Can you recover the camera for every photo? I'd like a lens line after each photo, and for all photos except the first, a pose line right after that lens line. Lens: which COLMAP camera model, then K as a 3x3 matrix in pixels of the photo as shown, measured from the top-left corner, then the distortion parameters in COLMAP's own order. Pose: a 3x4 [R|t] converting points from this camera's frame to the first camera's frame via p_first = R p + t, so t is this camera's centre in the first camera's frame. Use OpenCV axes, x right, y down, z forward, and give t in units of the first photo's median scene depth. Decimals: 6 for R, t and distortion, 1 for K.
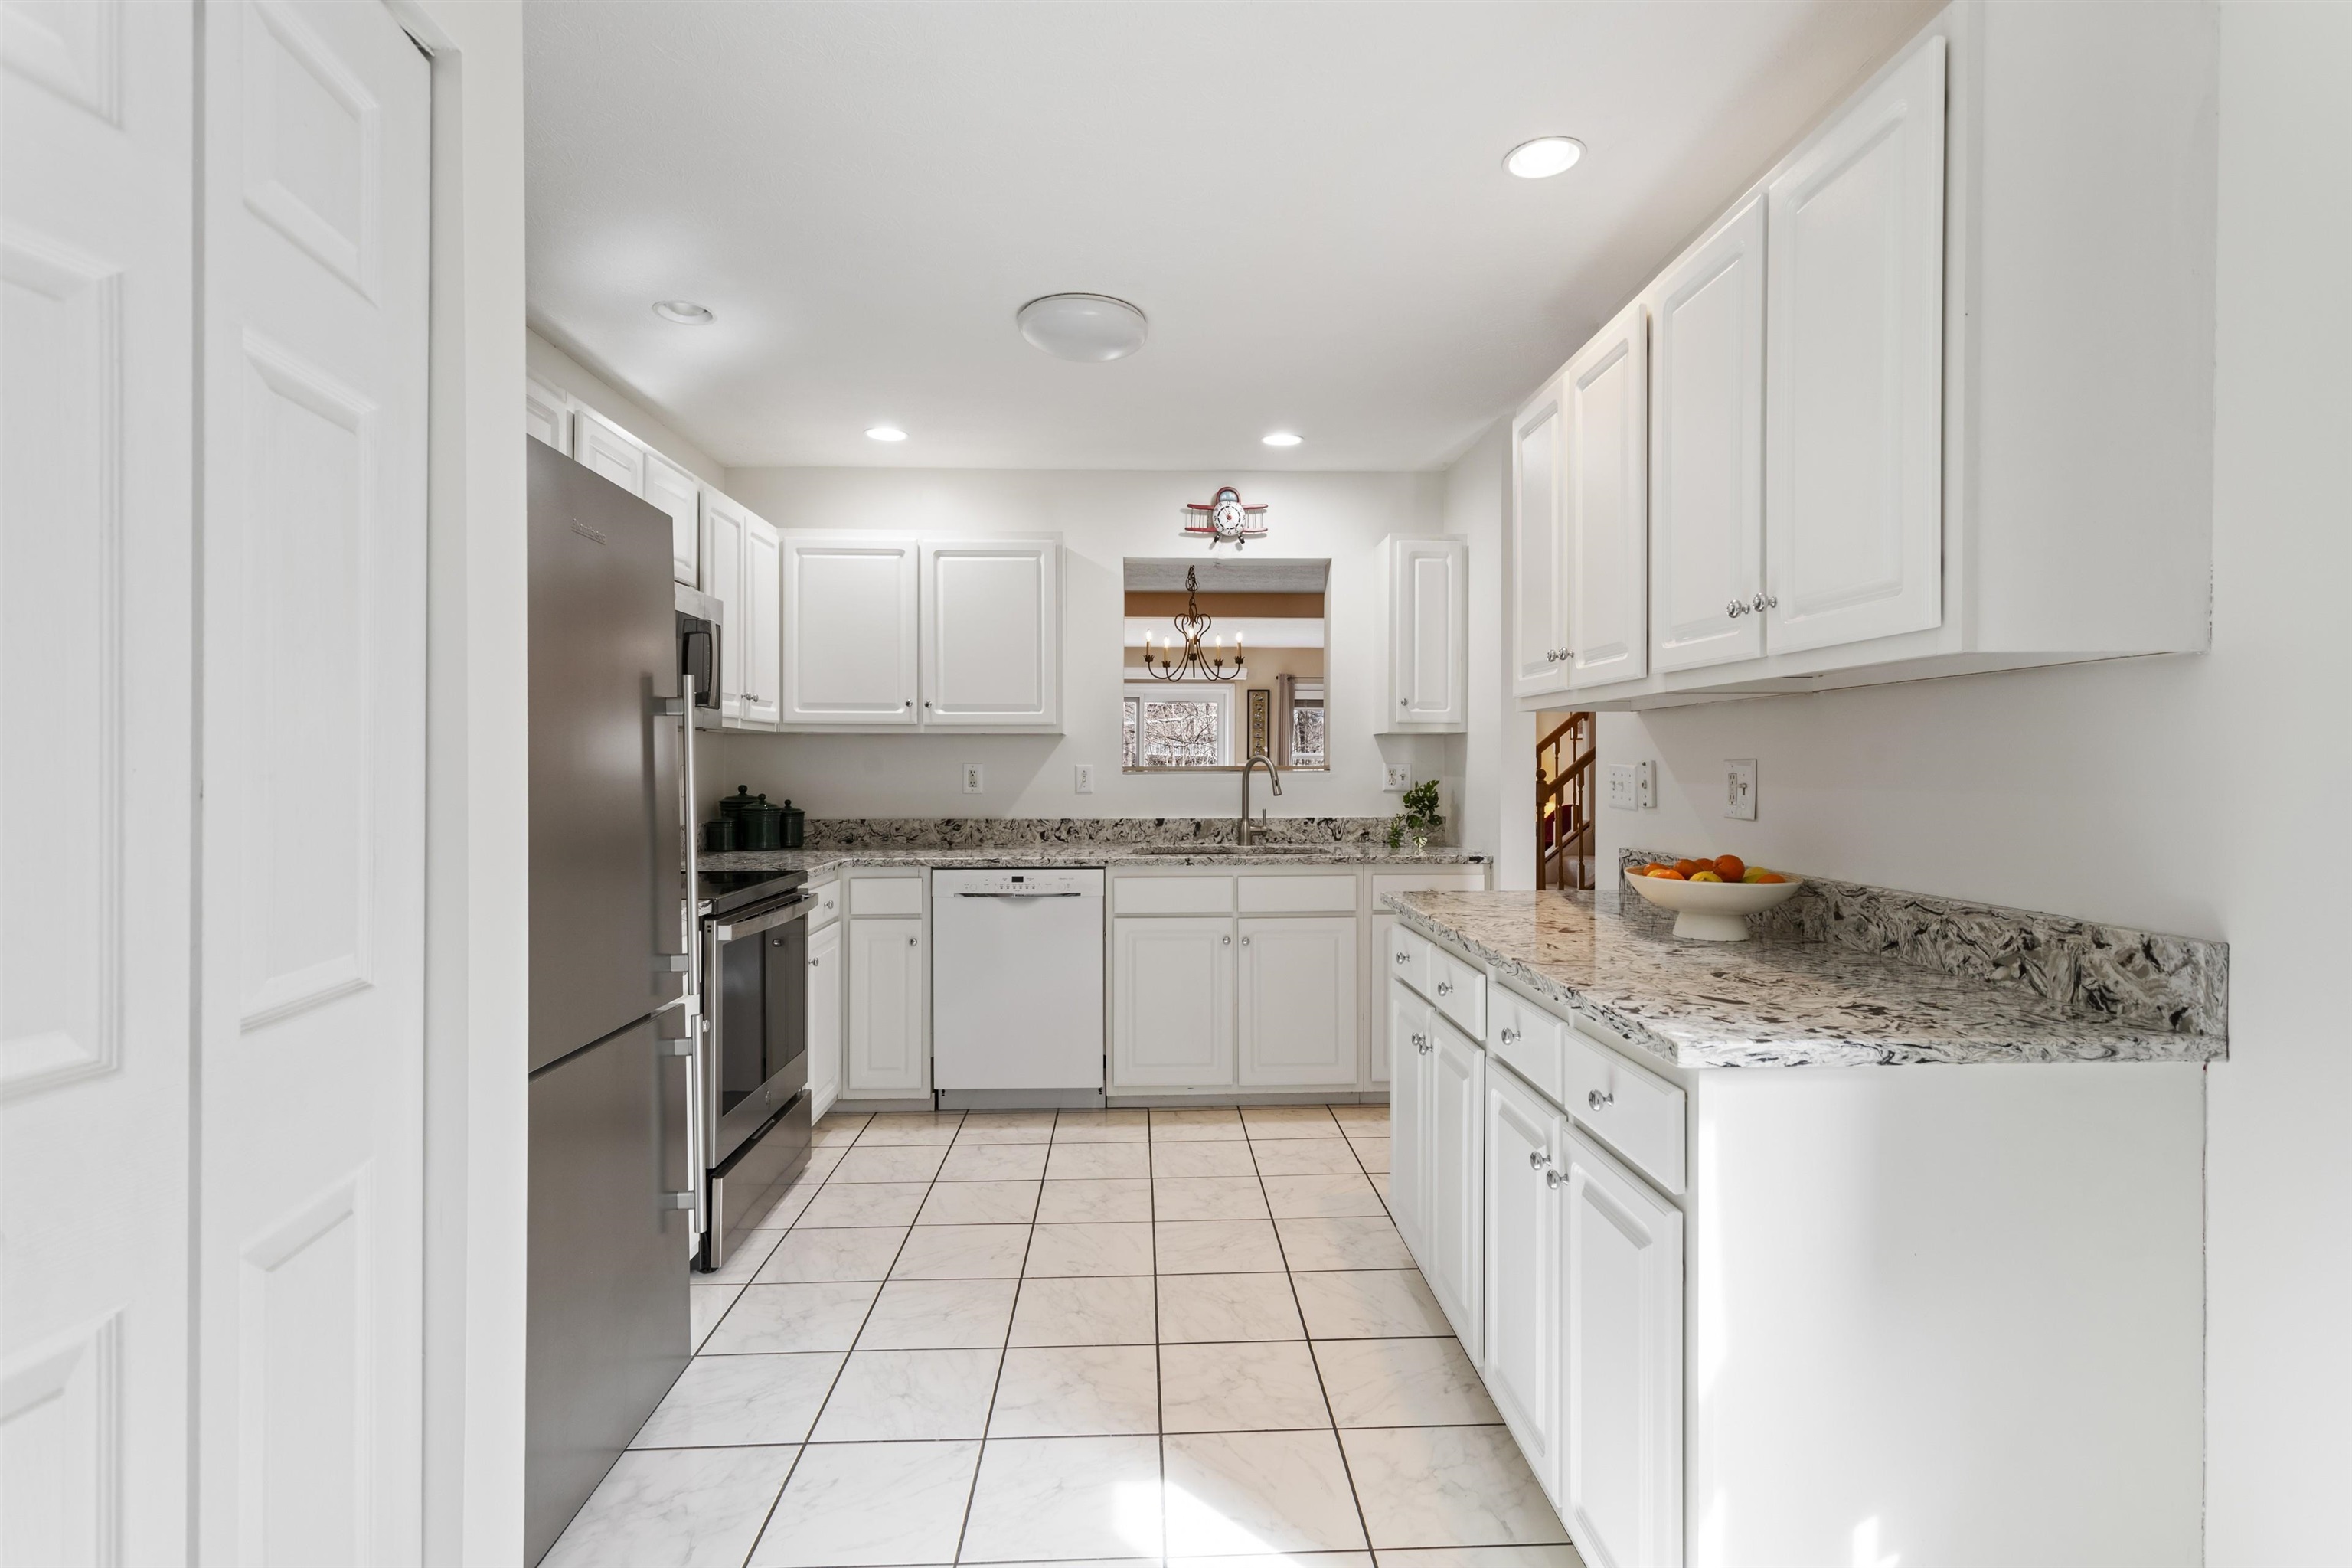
lens RADIAL K [[1146.9, 0, 1193.5], [0, 1146.9, 778.9], [0, 0, 1]] dist [0.003528, 0.001786]
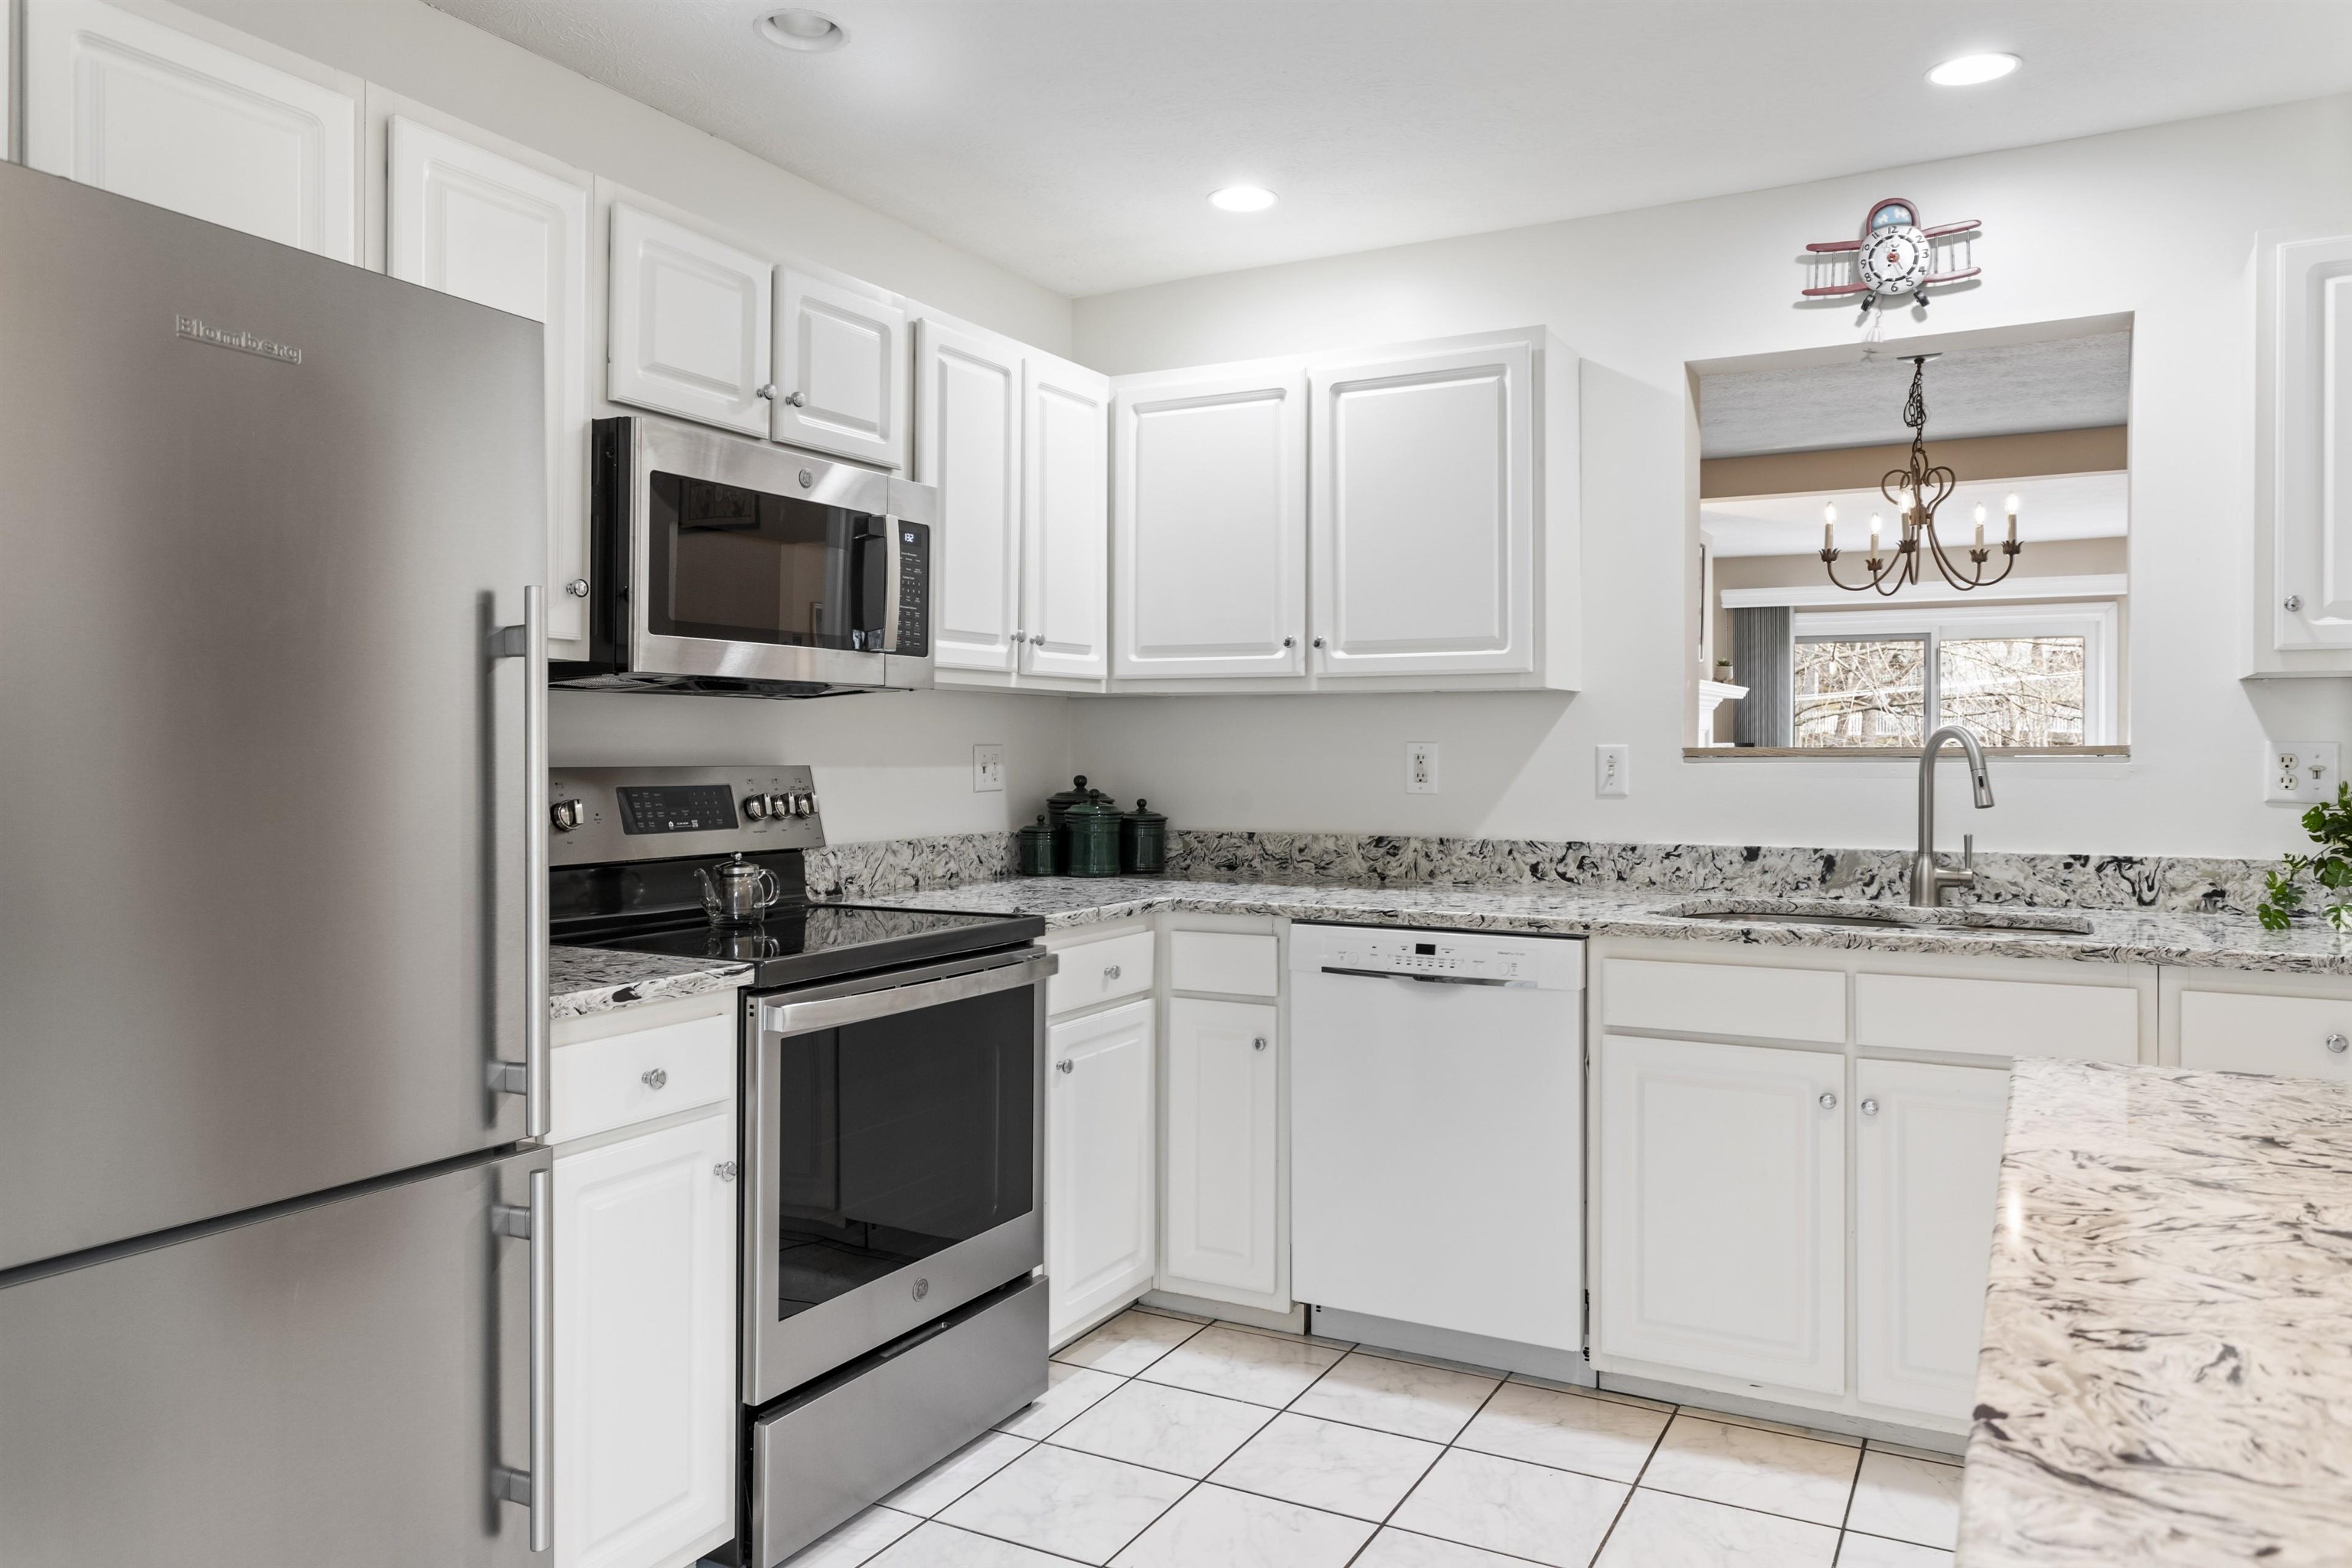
lens RADIAL K [[1618.8, 0, 1183.1], [0, 1618.8, 743.8], [0, 0, 1]] dist [-0.012479, 0.015400]
pose [[0.856063, -0.000273, -0.516872, 0.132785], [-0.007768, 0.999880, -0.013395, -0.000795], [0.516814, 0.015482, 0.855958, 0.231201]]
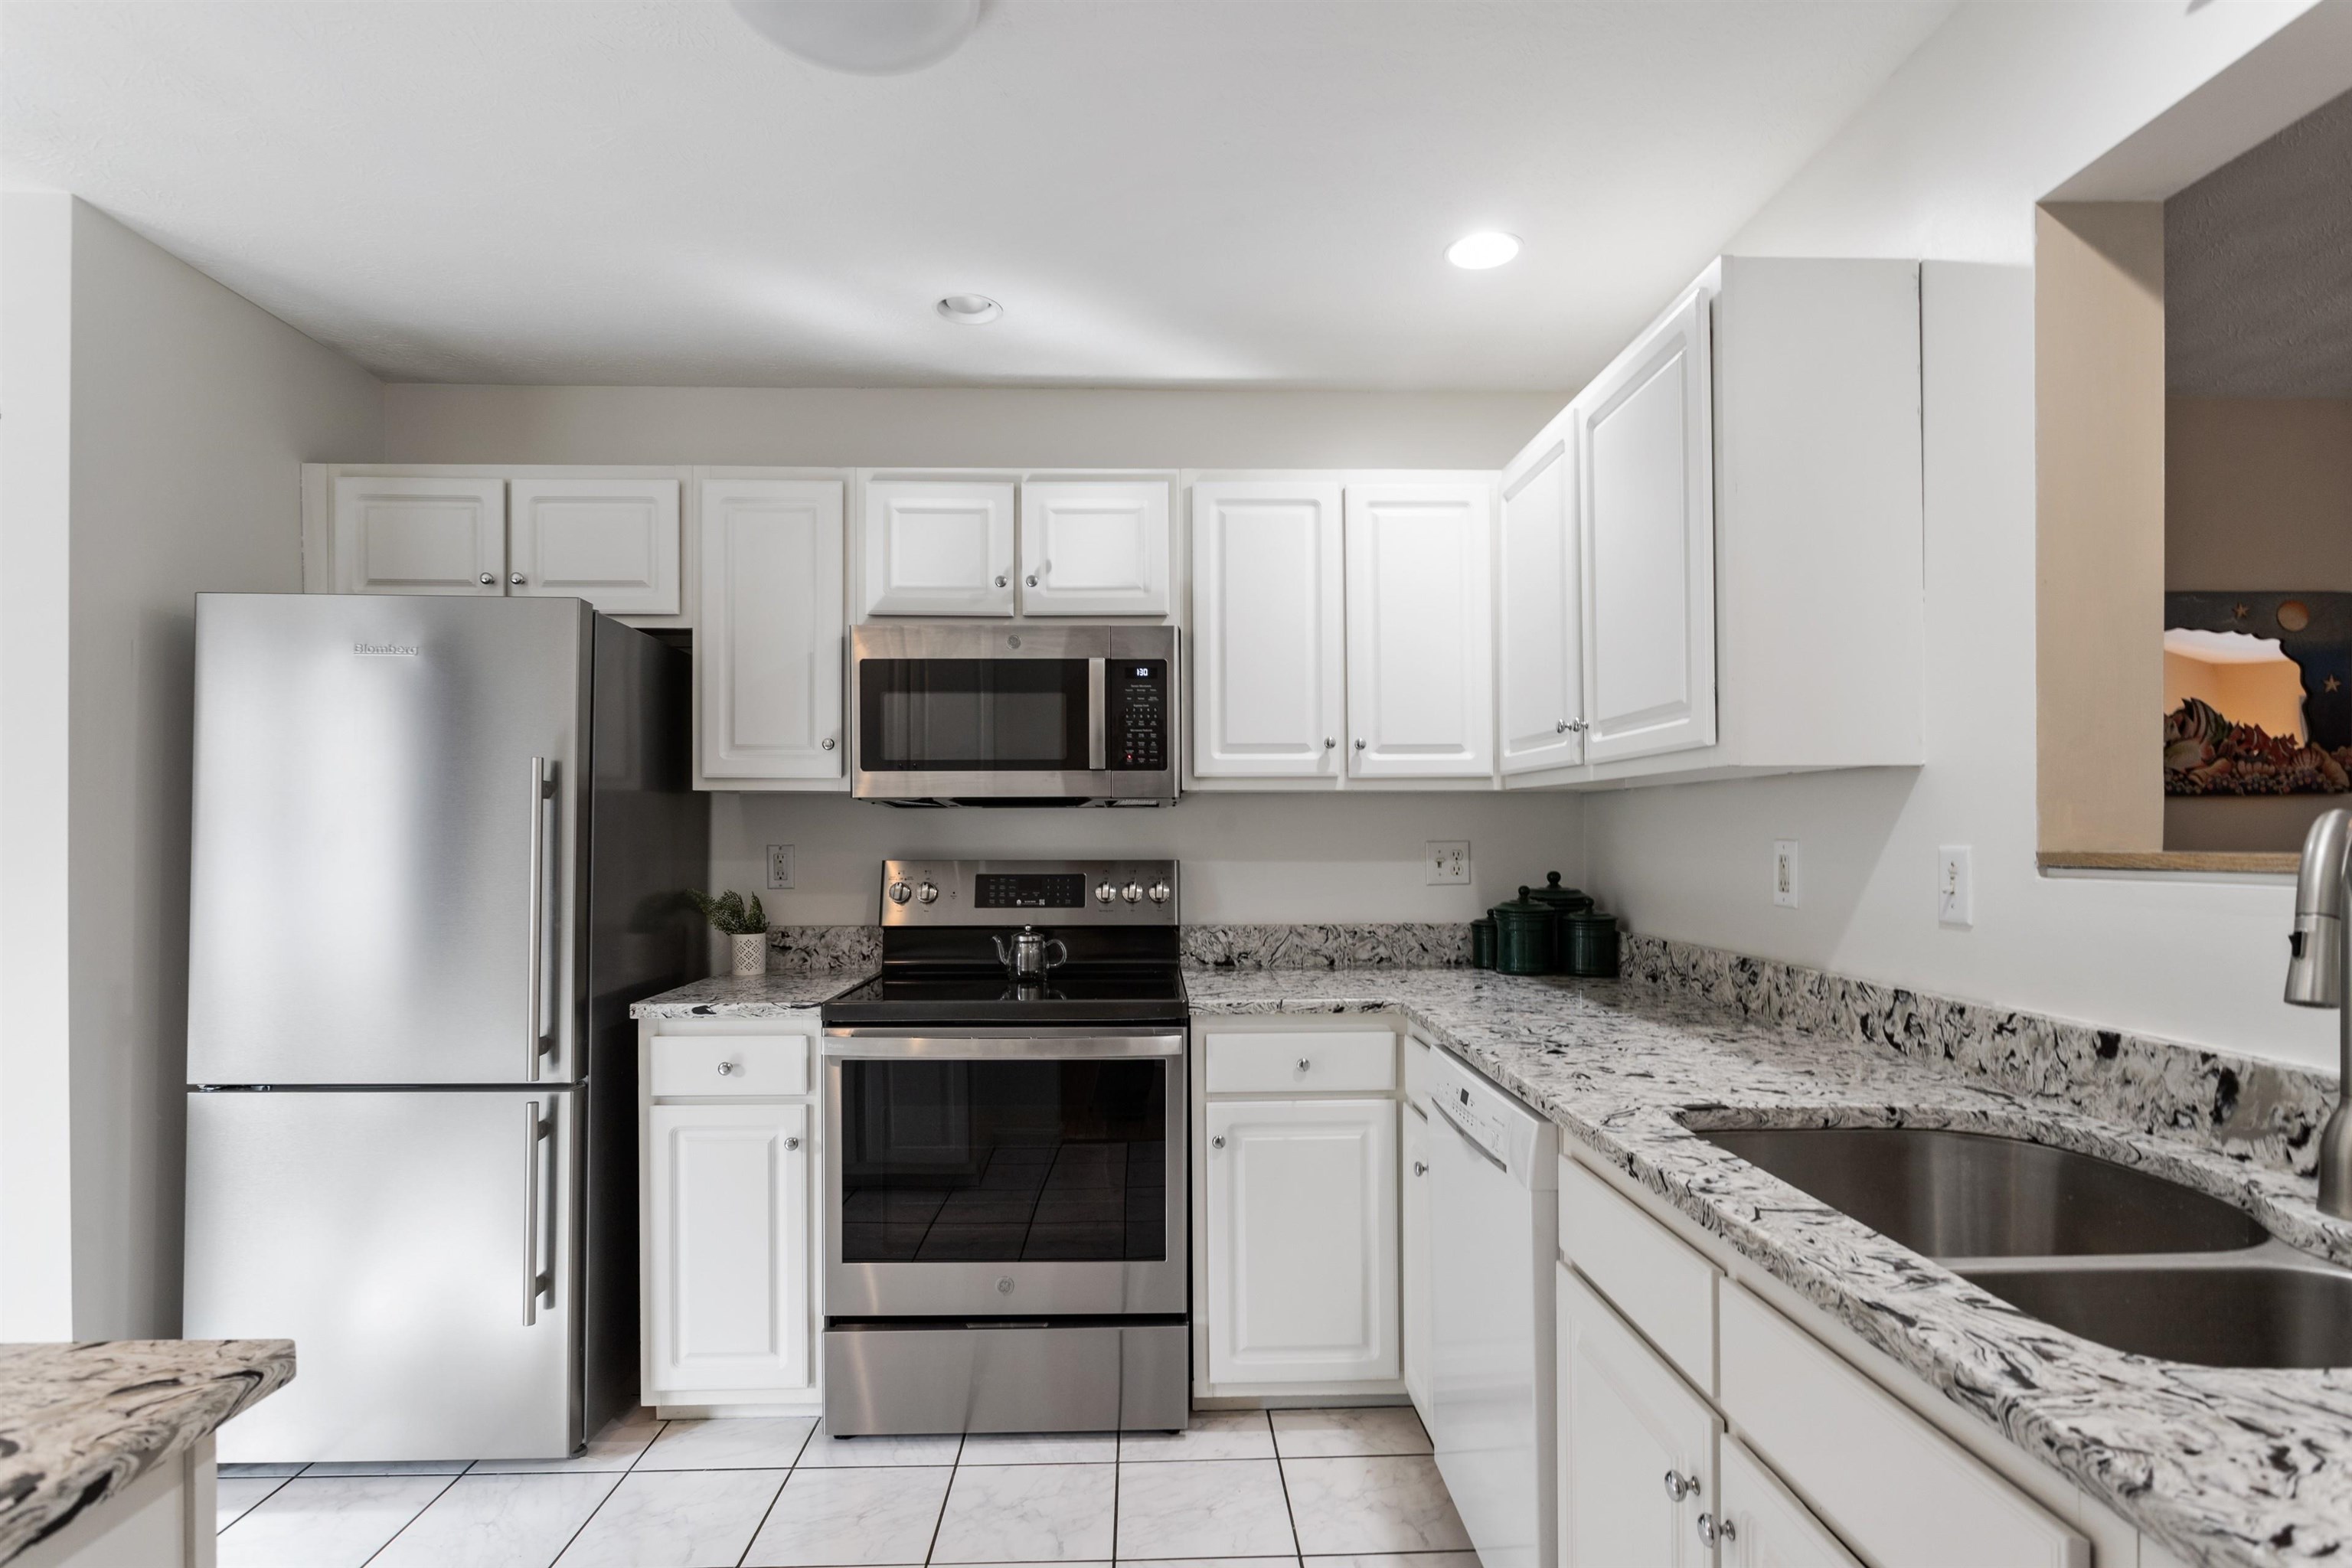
lens RADIAL K [[1190.5, 0, 1171.2], [0, 1190.5, 835.7], [0, 0, 1]] dist [-0.002626, 0.003992]
pose [[-0.026101, 0.001538, -0.999658, 0.282901], [-0.007666, 0.999969, 0.001739, -0.014253], [0.999630, 0.007708, -0.026088, 0.780898]]
